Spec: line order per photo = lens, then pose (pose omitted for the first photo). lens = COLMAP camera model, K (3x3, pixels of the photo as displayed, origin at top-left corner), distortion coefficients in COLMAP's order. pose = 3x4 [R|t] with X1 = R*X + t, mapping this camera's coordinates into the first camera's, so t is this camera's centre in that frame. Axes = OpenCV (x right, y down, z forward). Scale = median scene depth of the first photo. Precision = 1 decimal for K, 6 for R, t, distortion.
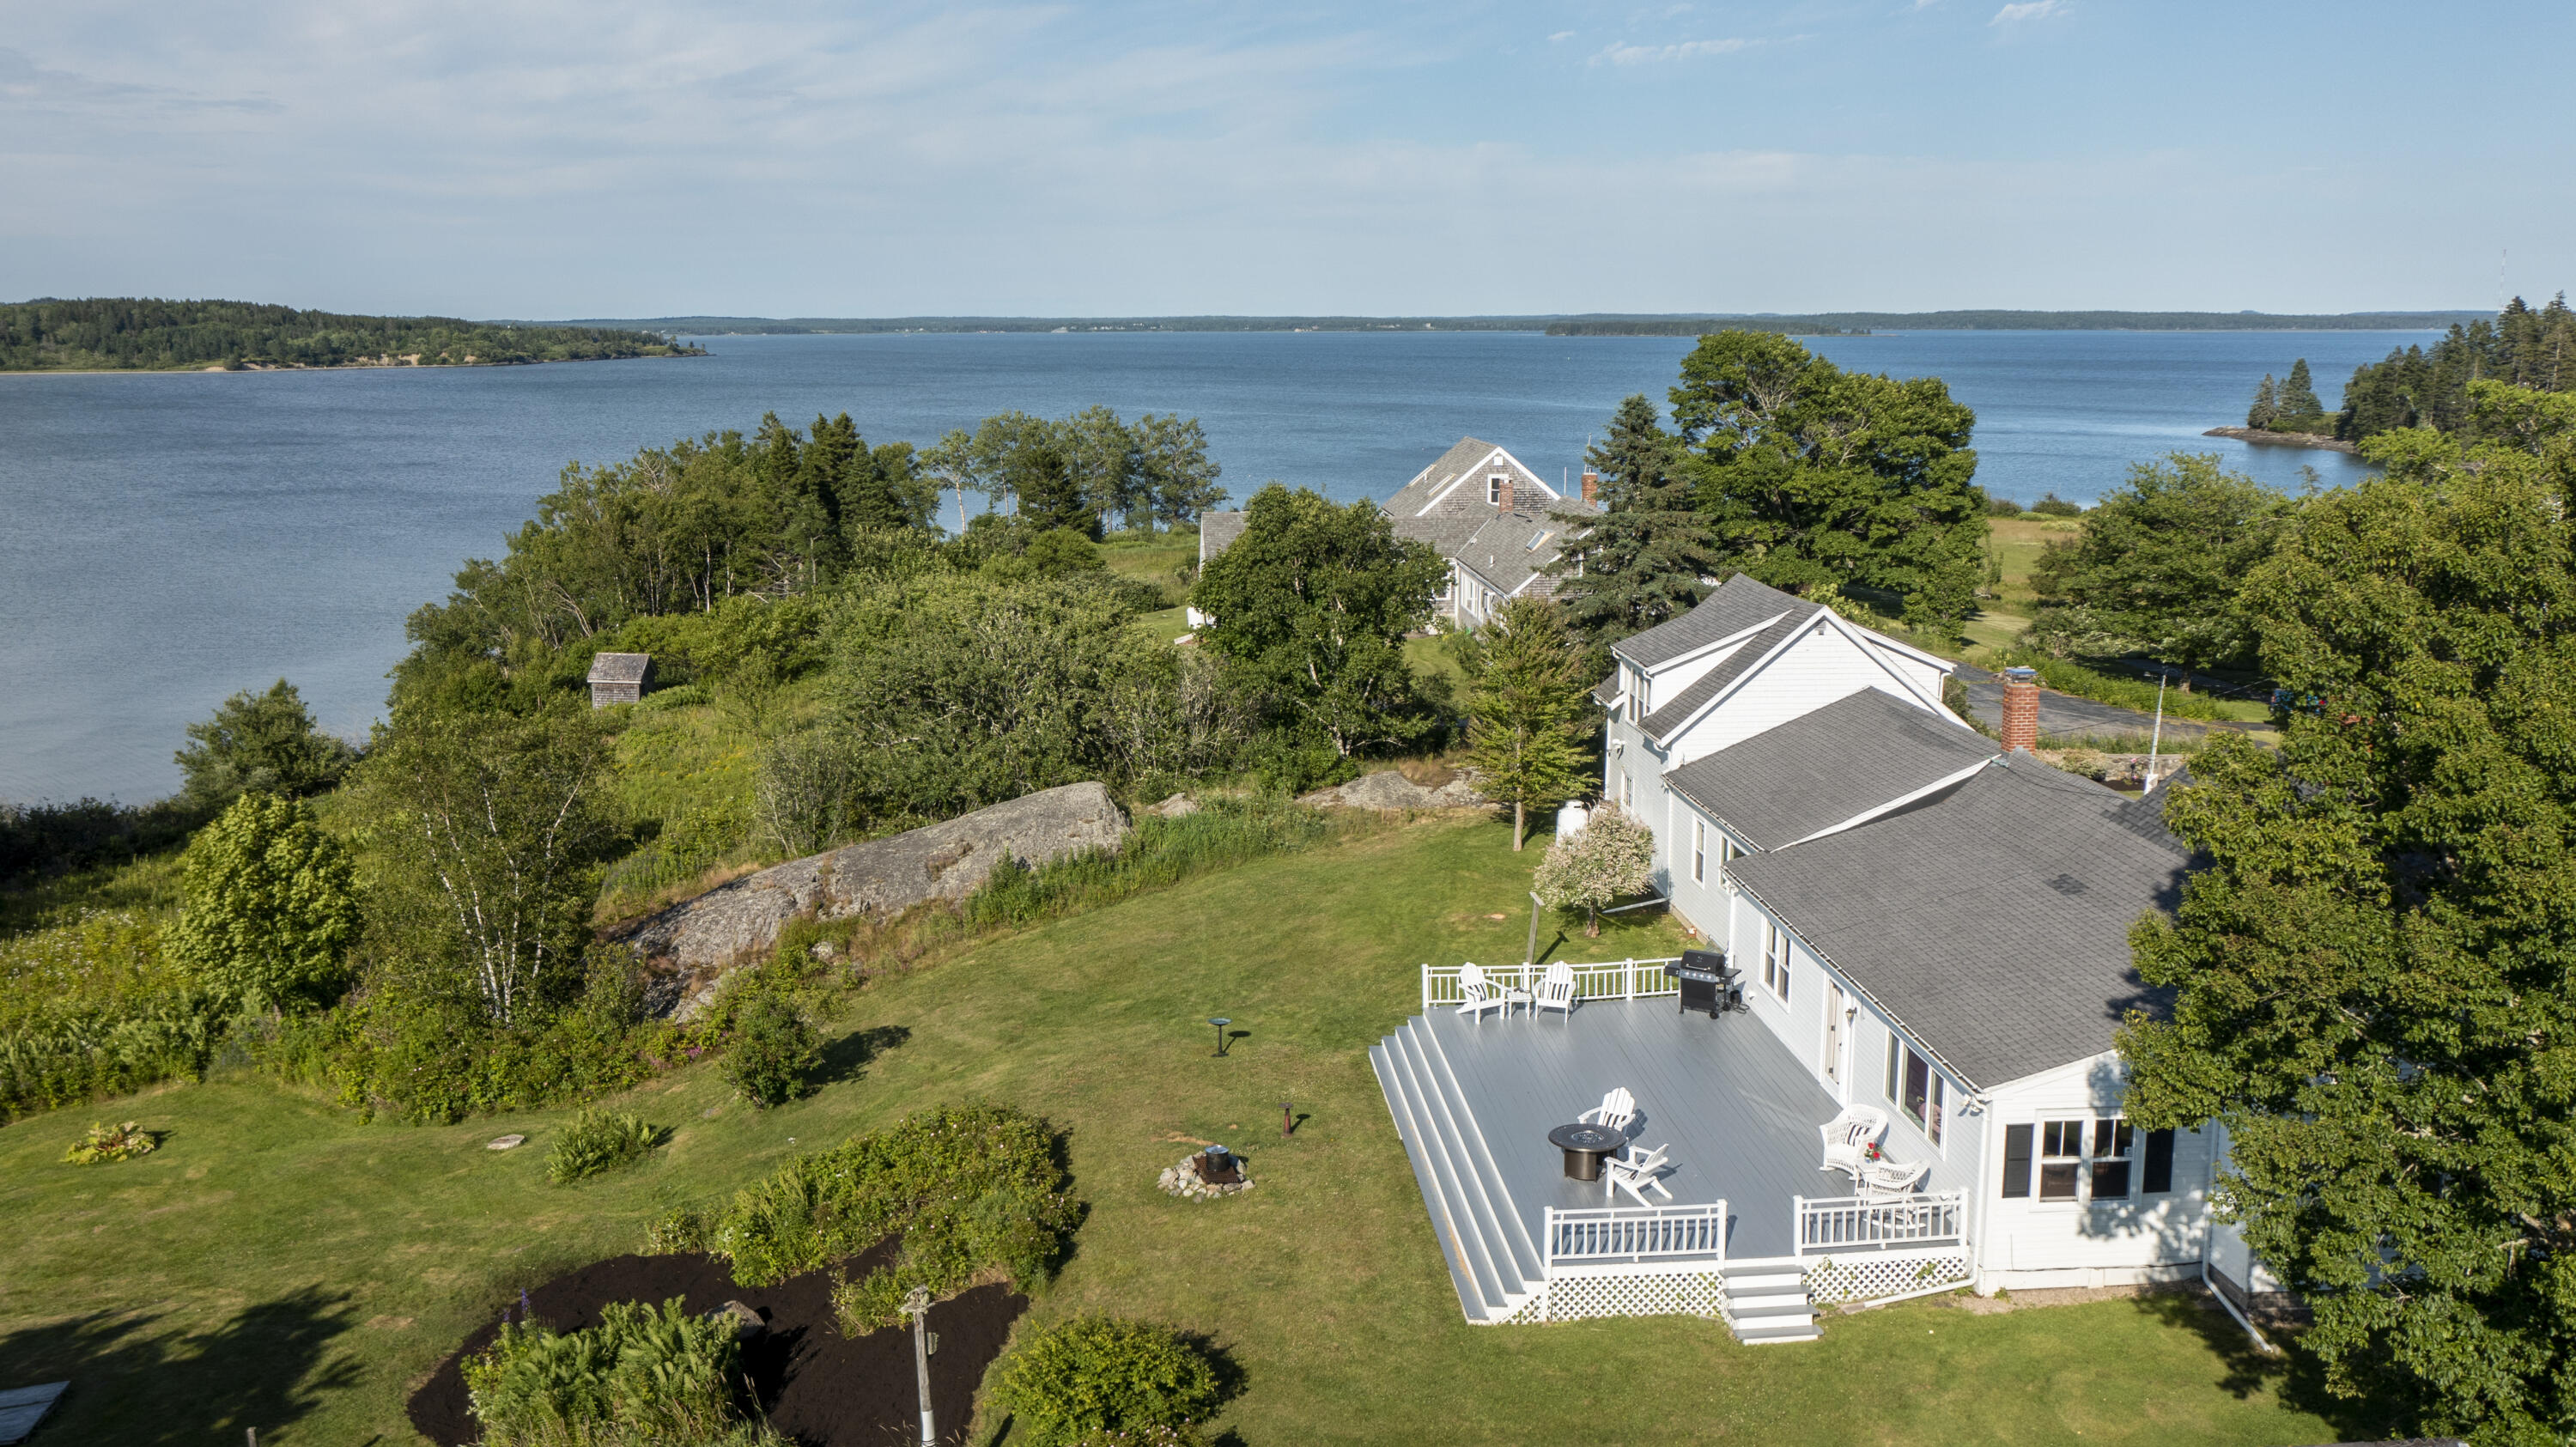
lens RADIAL K [[2237.0, 0, 1288.0], [0, 2237.0, 723.5], [0, 0, 1]] dist [-0.000314, -0.001741]
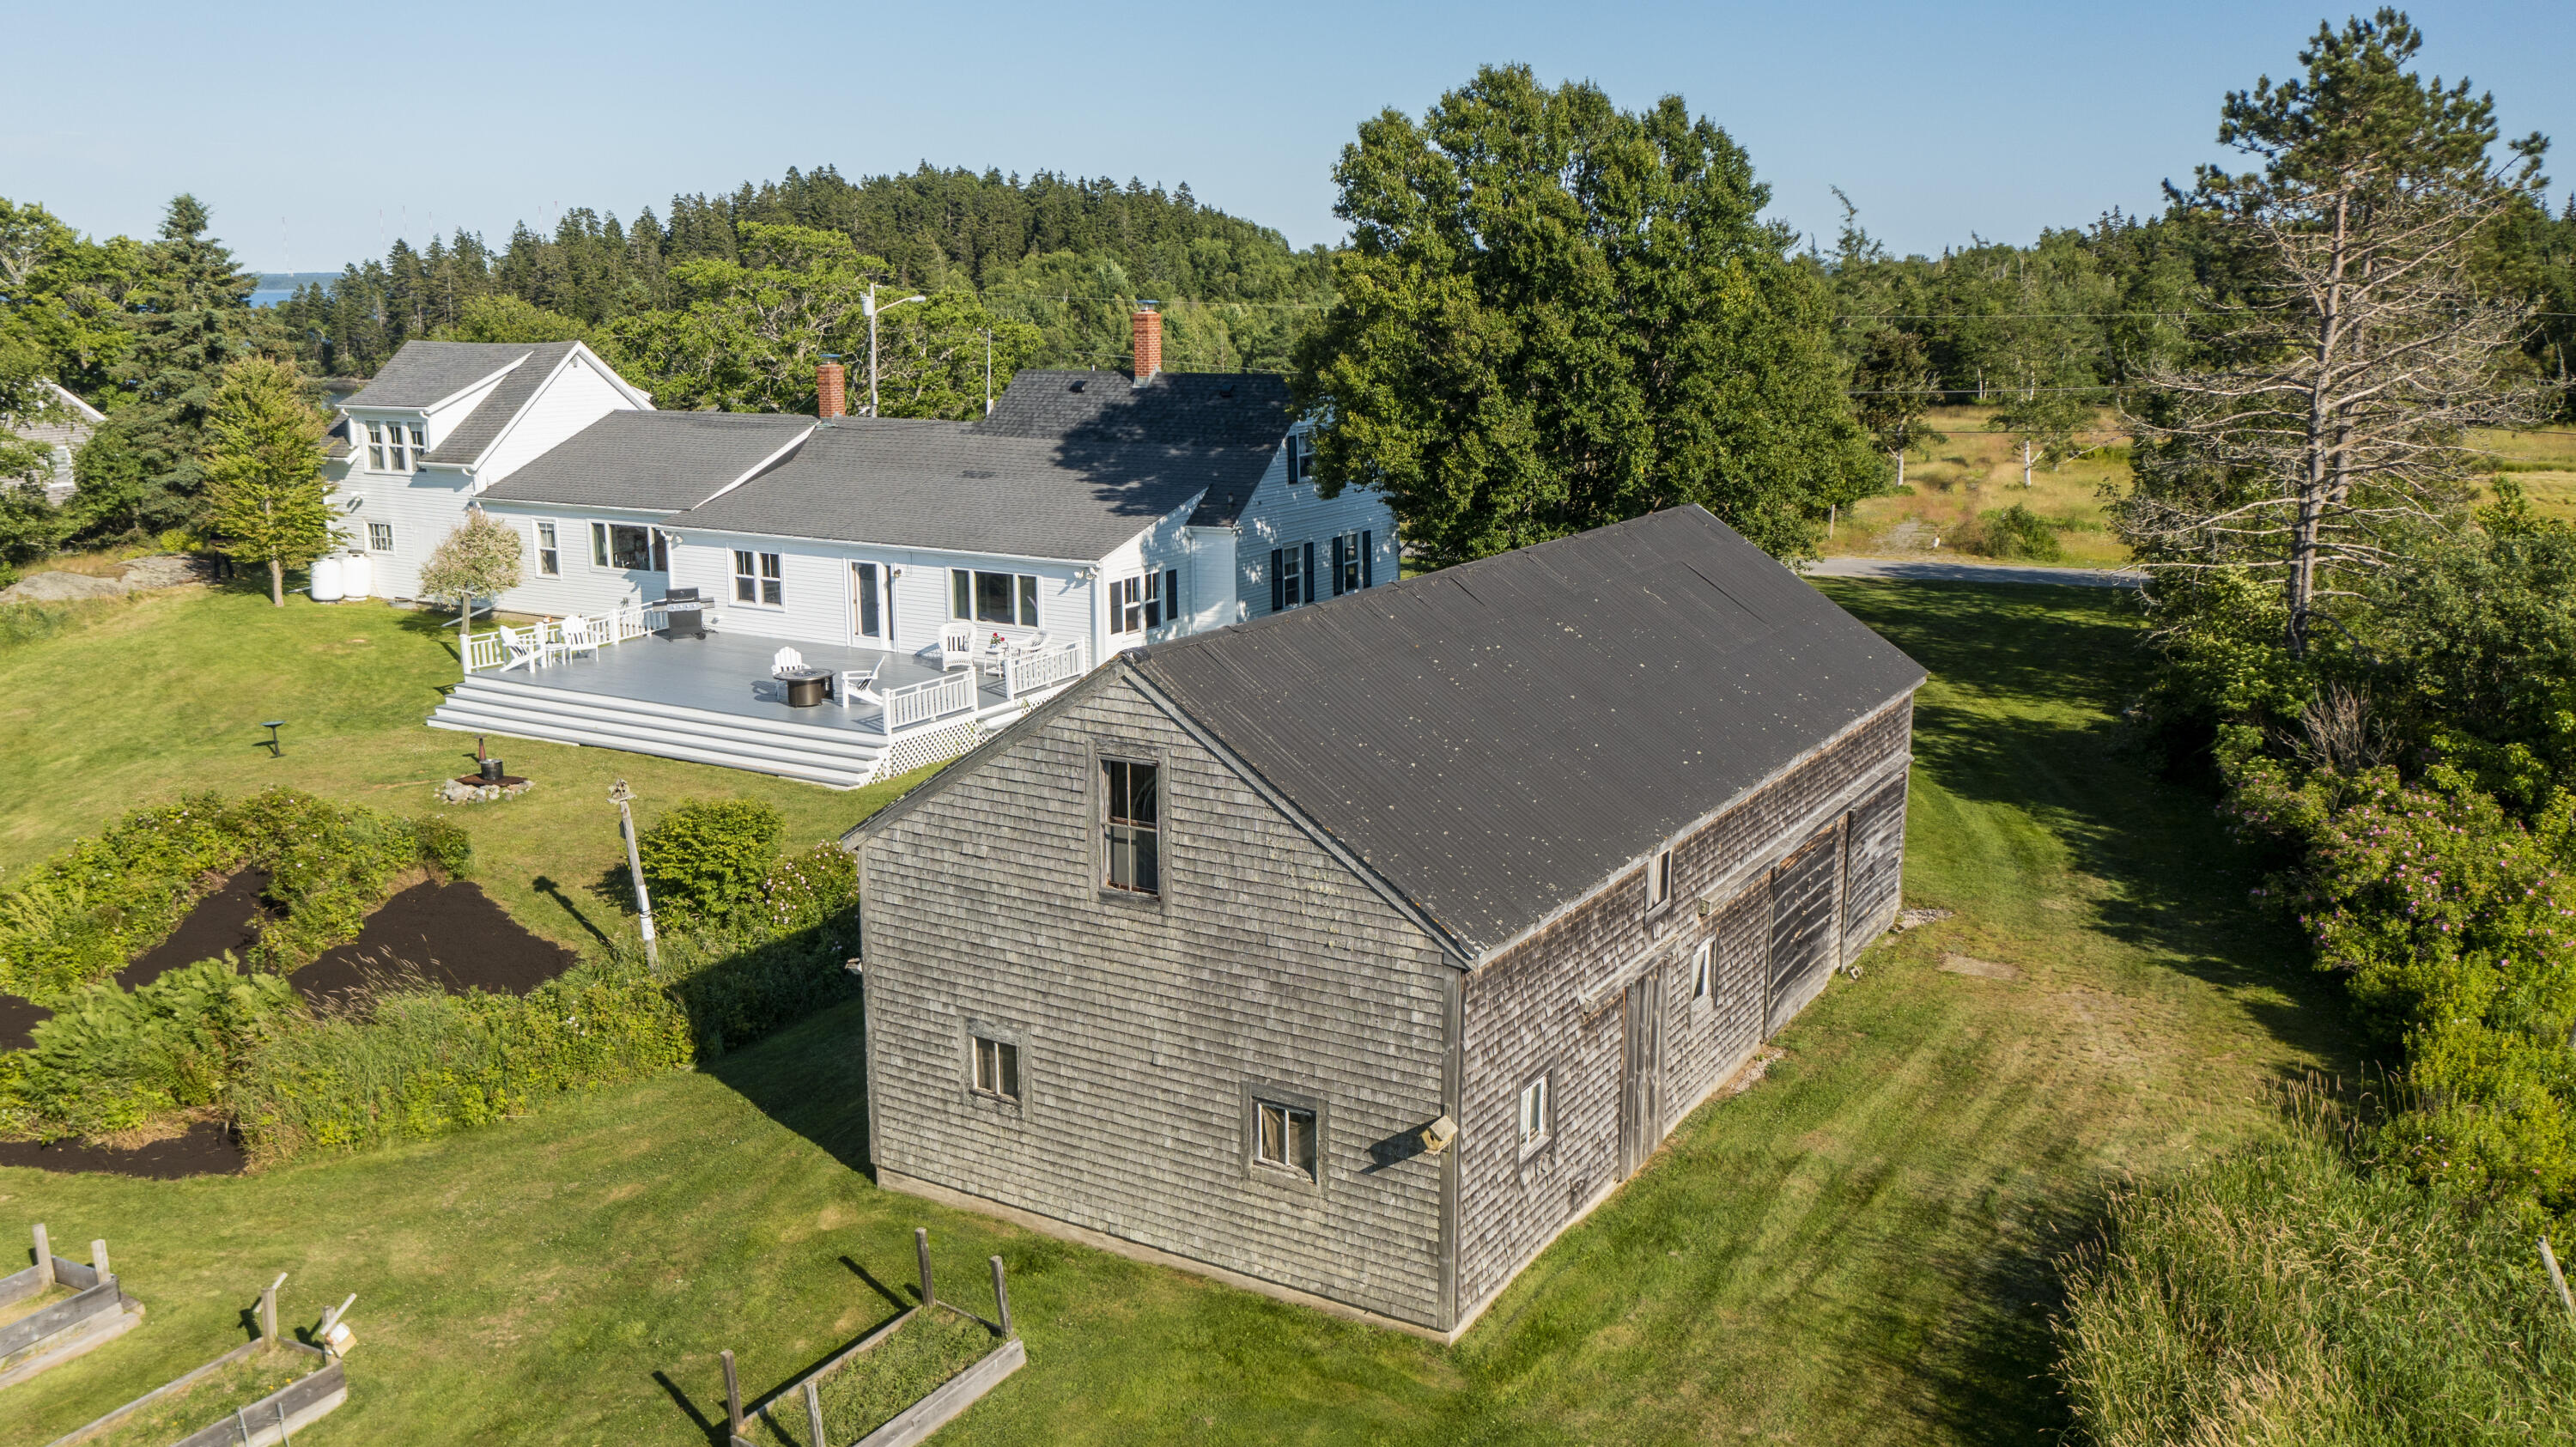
lens RADIAL K [[2082.2, 0, 1300.0], [0, 2082.2, 694.0], [0, 0, 1]] dist [0.005543, 0.000977]
pose [[0.586682, -0.157467, 0.794360, -0.496320], [0.146403, 0.985374, 0.087204, 0.102548], [-0.796473, 0.065136, 0.601155, 0.044825]]
